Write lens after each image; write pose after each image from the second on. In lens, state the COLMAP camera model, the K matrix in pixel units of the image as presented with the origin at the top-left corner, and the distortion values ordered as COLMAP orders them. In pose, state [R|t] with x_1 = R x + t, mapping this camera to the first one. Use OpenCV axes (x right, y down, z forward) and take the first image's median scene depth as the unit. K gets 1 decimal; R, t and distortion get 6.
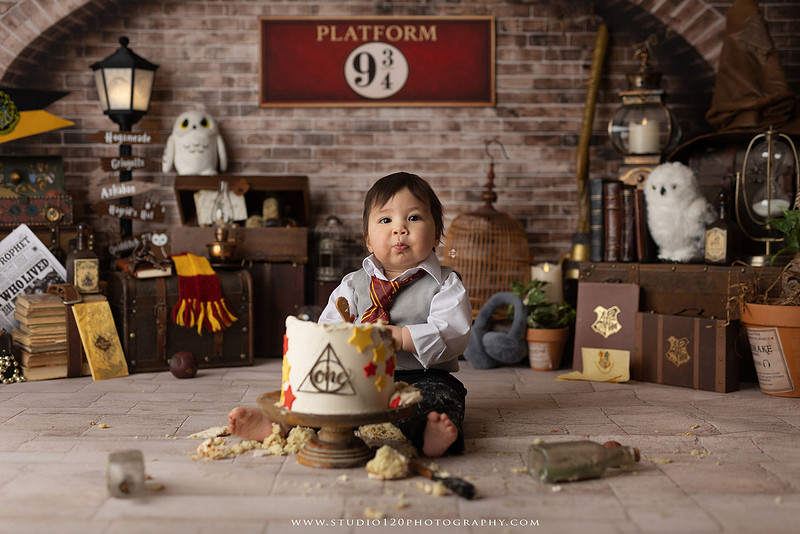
lens RADIAL K [[1097.9, 0, 397.5], [0, 1097.9, 263.3], [0, 0, 1]] dist [-0.001098, -0.007625]
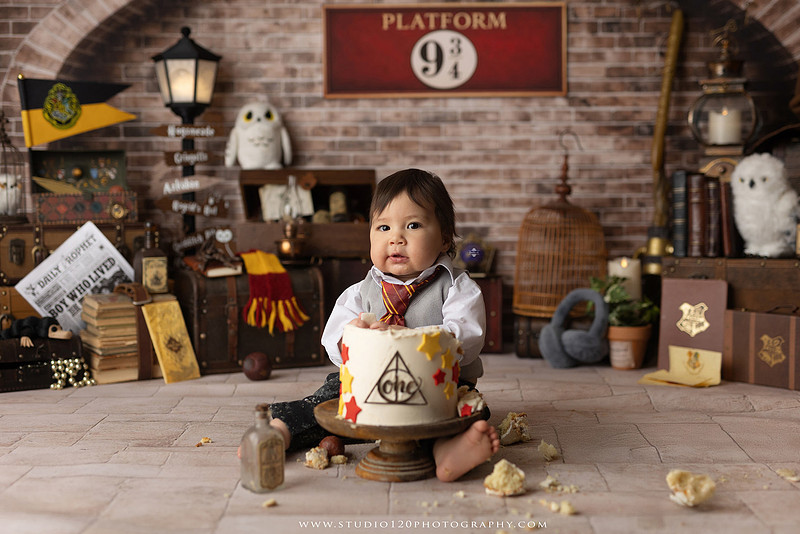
lens RADIAL K [[1098.0, 0, 403.2], [0, 1098.0, 265.3], [0, 0, 1]] dist [-0.007633, 0.024062]
pose [[0.999938, -0.005543, -0.009616, -0.047784], [0.005691, 0.999863, 0.015520, -0.009440], [0.009529, -0.015573, 0.999833, 0.028730]]
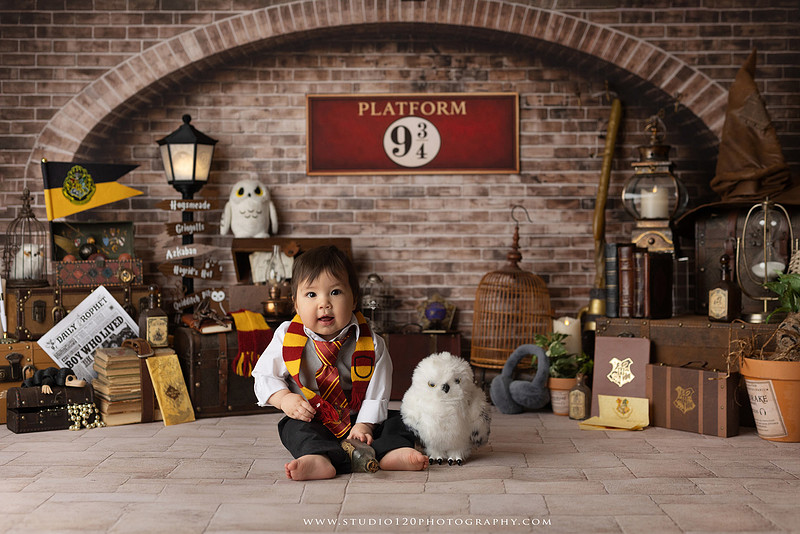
lens RADIAL K [[1097.9, 0, 397.5], [0, 1097.9, 263.3], [0, 0, 1]] dist [-0.001098, -0.007625]
pose [[0.999767, -0.003014, -0.021392, -0.010718], [0.002512, 0.999722, -0.023449, -0.027597], [0.021457, 0.023390, 0.999496, -0.106886]]
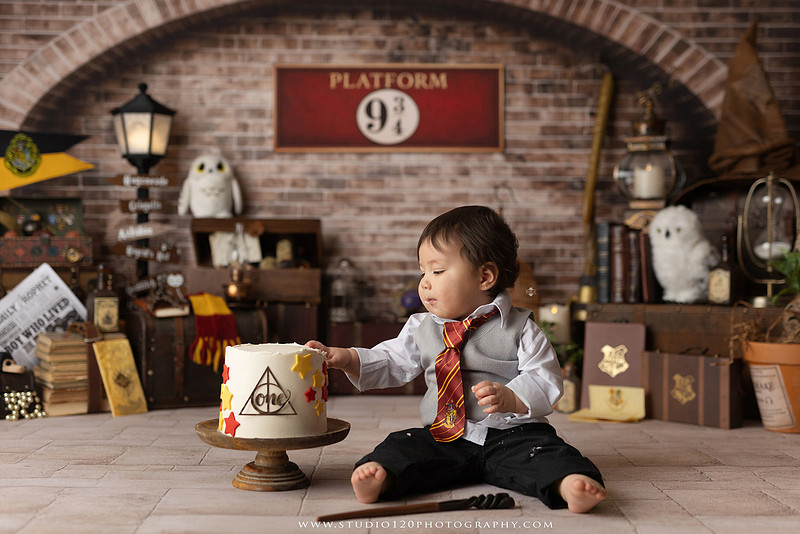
lens RADIAL K [[1128.5, 0, 403.1], [0, 1128.5, 269.2], [0, 0, 1]] dist [-0.005159, 0.003610]
pose [[0.999966, 0.003615, 0.007394, -0.012525], [-0.003316, 0.999191, -0.040082, 0.009090], [-0.007533, 0.040056, 0.999169, -0.048516]]
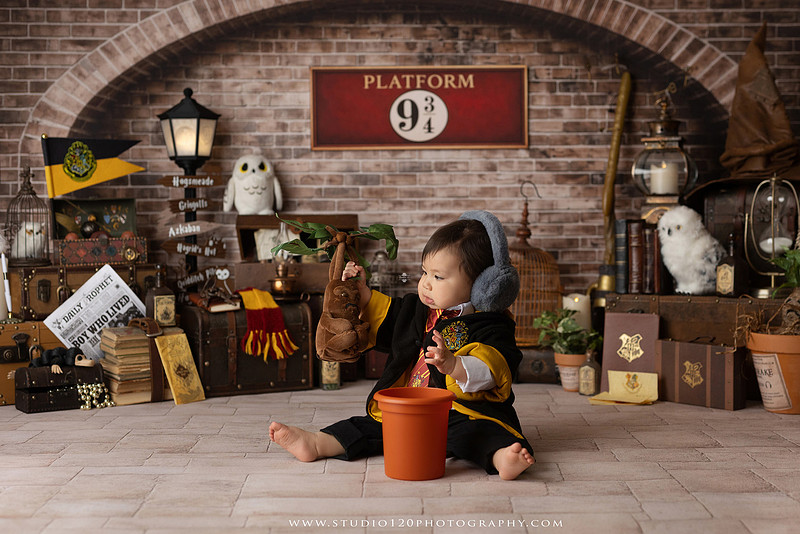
lens RADIAL K [[1212.6, 0, 431.2], [0, 1212.6, 281.8], [0, 0, 1]] dist [-0.003460, 0.011981]
pose [[0.999802, -0.007376, 0.018465, -0.030850], [0.007113, 0.999873, 0.014273, -0.029048], [-0.018568, -0.014139, 0.999728, -0.204312]]
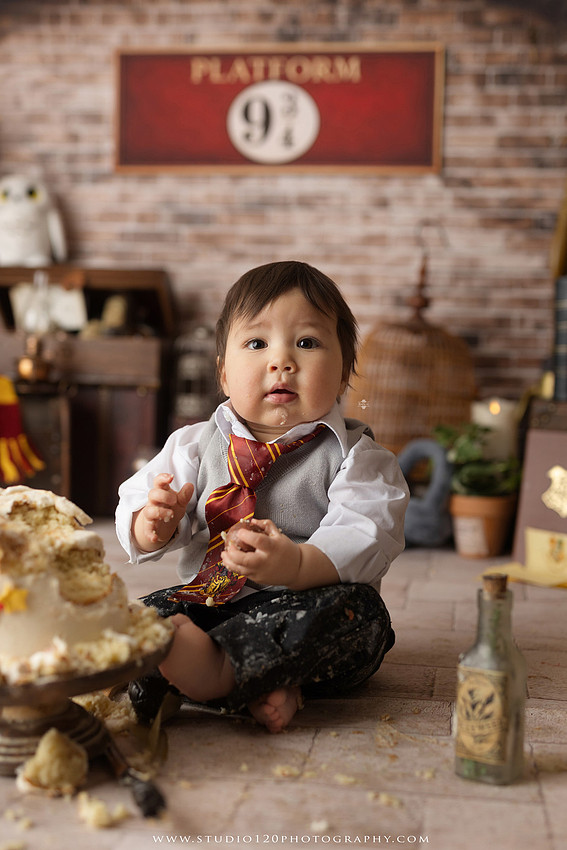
lens RADIAL K [[1232.4, 0, 281.2], [0, 1232.4, 423.6], [0, 0, 1]] dist [-0.004608, -0.006228]
pose [[0.989480, 0.033902, -0.140639, 0.106993], [-0.029323, 0.998974, 0.034510, -0.007701], [0.141665, -0.030023, 0.989459, 0.204975]]
